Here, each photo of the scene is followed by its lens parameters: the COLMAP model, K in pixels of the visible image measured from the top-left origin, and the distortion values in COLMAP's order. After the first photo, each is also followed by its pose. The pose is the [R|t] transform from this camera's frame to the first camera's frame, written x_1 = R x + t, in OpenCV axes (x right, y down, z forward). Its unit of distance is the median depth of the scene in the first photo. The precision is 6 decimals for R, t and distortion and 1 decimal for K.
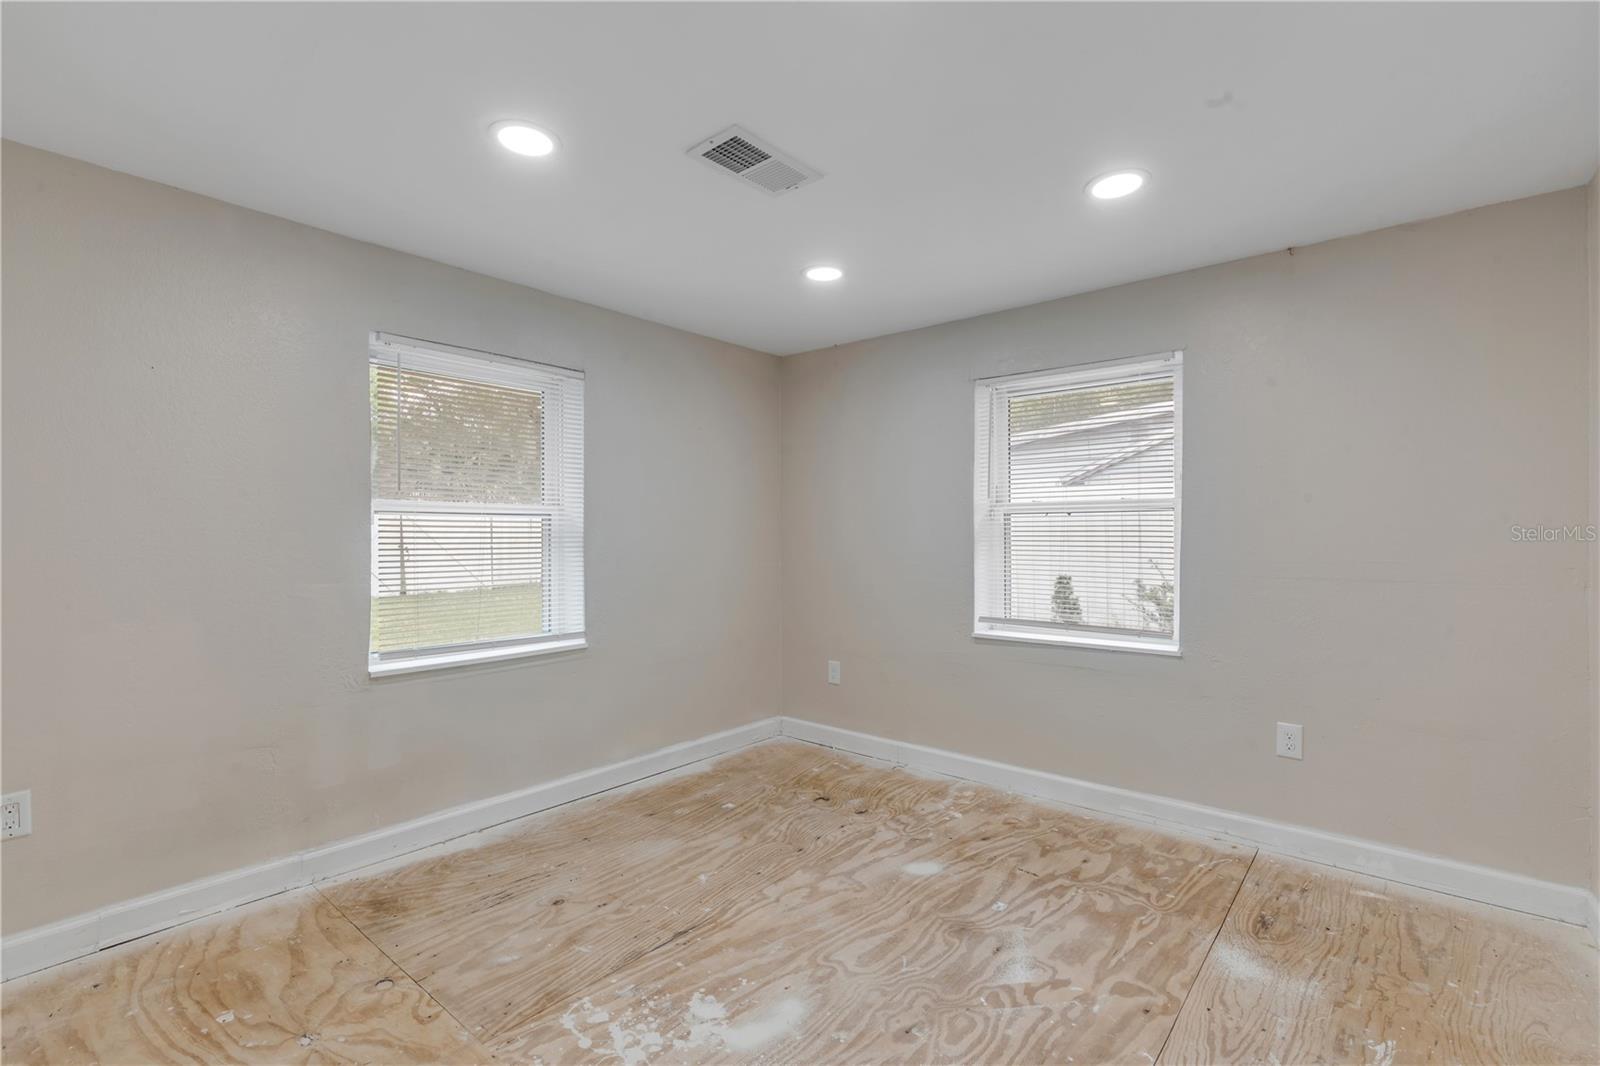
lens RADIAL K [[726.4, 0, 796.6], [0, 726.4, 530.9], [0, 0, 1]] dist [0.004986, -0.000851]
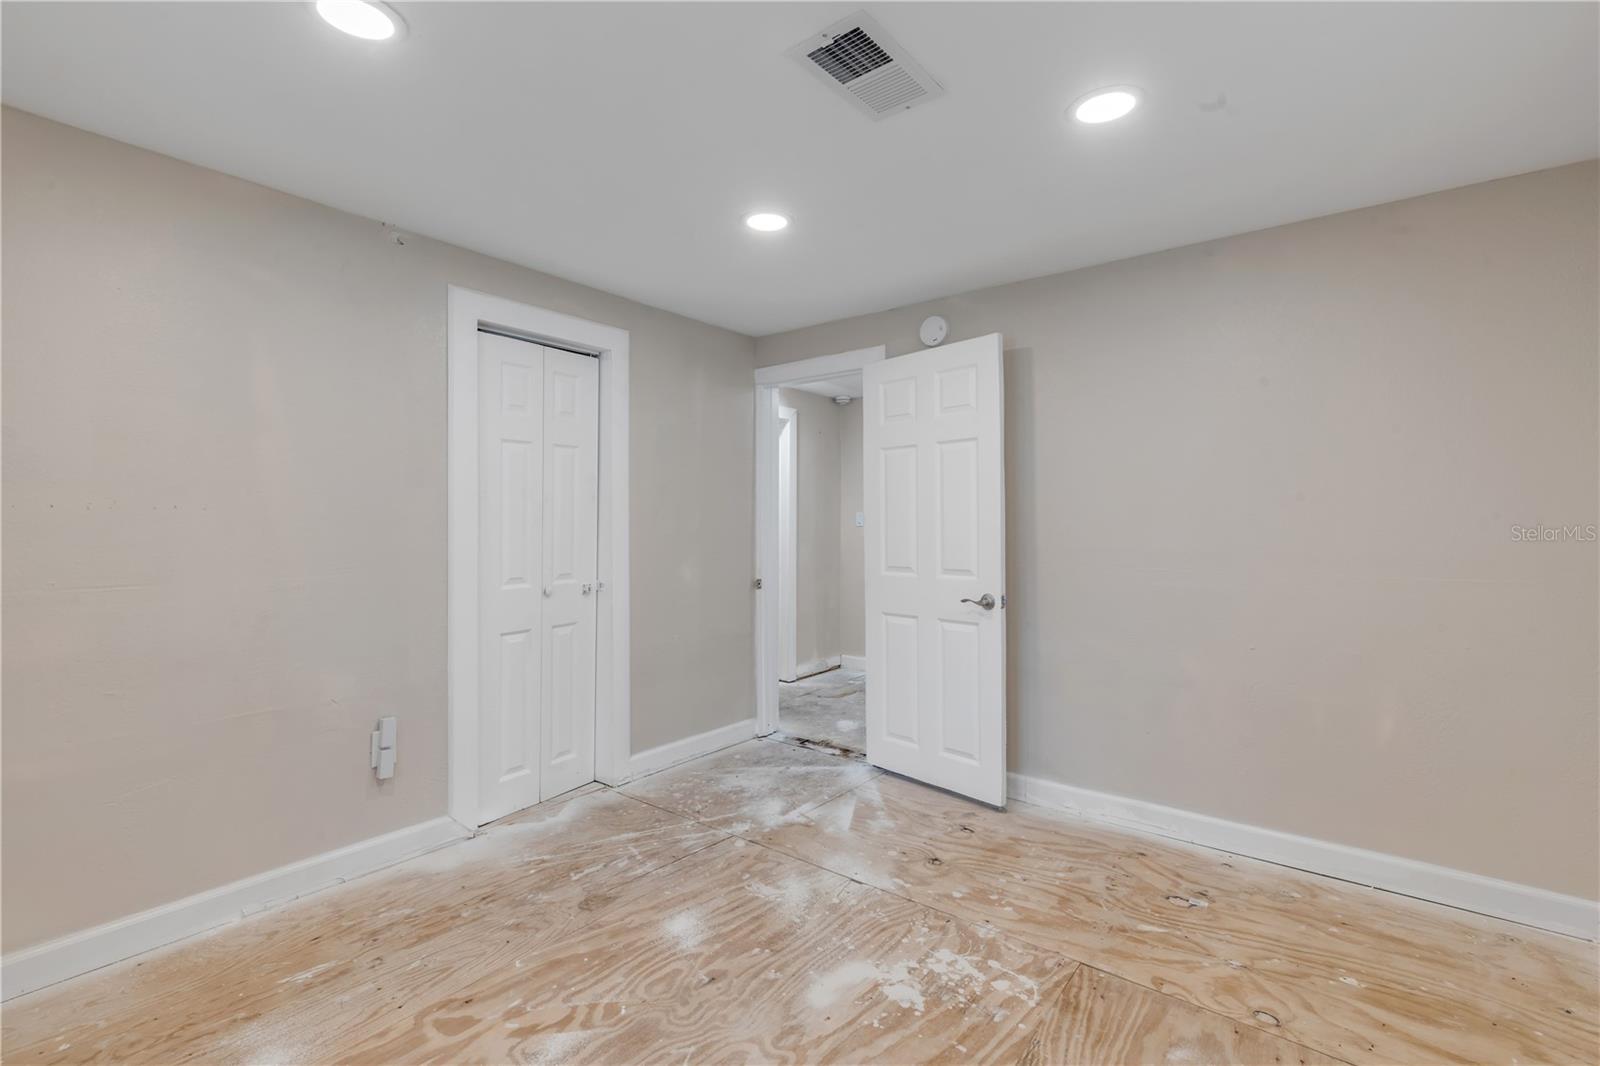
lens RADIAL K [[726.4, 0, 796.6], [0, 726.4, 530.9], [0, 0, 1]] dist [0.004986, -0.000851]
pose [[-0.999358, 0.000807, -0.035807, 0.061189], [0.000628, 0.999987, 0.005036, 0.004313], [0.035810, 0.005010, -0.999346, 1.986990]]
